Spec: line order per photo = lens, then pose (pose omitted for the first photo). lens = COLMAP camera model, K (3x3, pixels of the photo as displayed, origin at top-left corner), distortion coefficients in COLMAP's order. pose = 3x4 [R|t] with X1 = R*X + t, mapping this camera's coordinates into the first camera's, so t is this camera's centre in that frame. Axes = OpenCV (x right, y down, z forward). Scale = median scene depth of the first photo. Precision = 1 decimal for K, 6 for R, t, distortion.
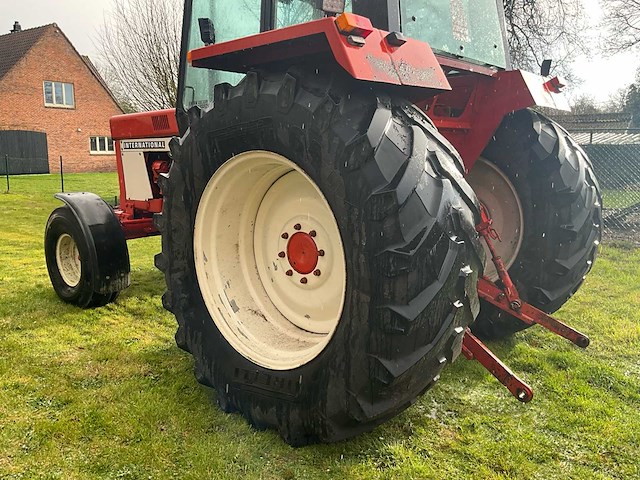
lens RADIAL K [[529.8, 0, 319.6], [0, 529.8, 242.6], [0, 0, 1]] dist [0.106261, -0.210048]
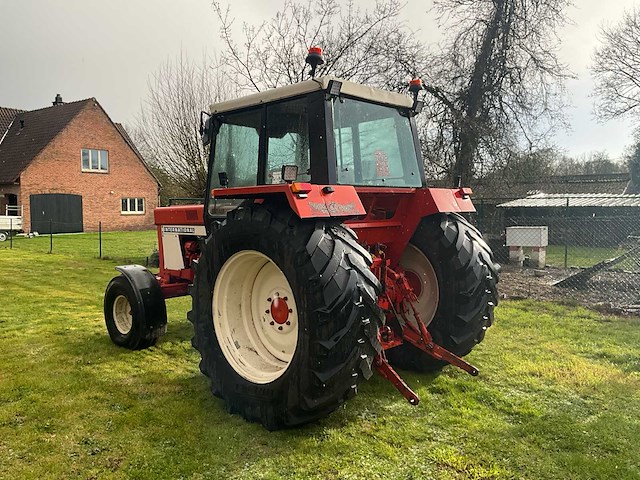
lens RADIAL K [[529.8, 0, 319.6], [0, 529.8, 242.6], [0, 0, 1]] dist [0.106261, -0.210048]
pose [[0.999274, -0.001989, -0.038049, 0.123058], [-0.001780, 0.995108, -0.098778, -0.022129], [0.038059, 0.098774, 0.994382, -0.501442]]
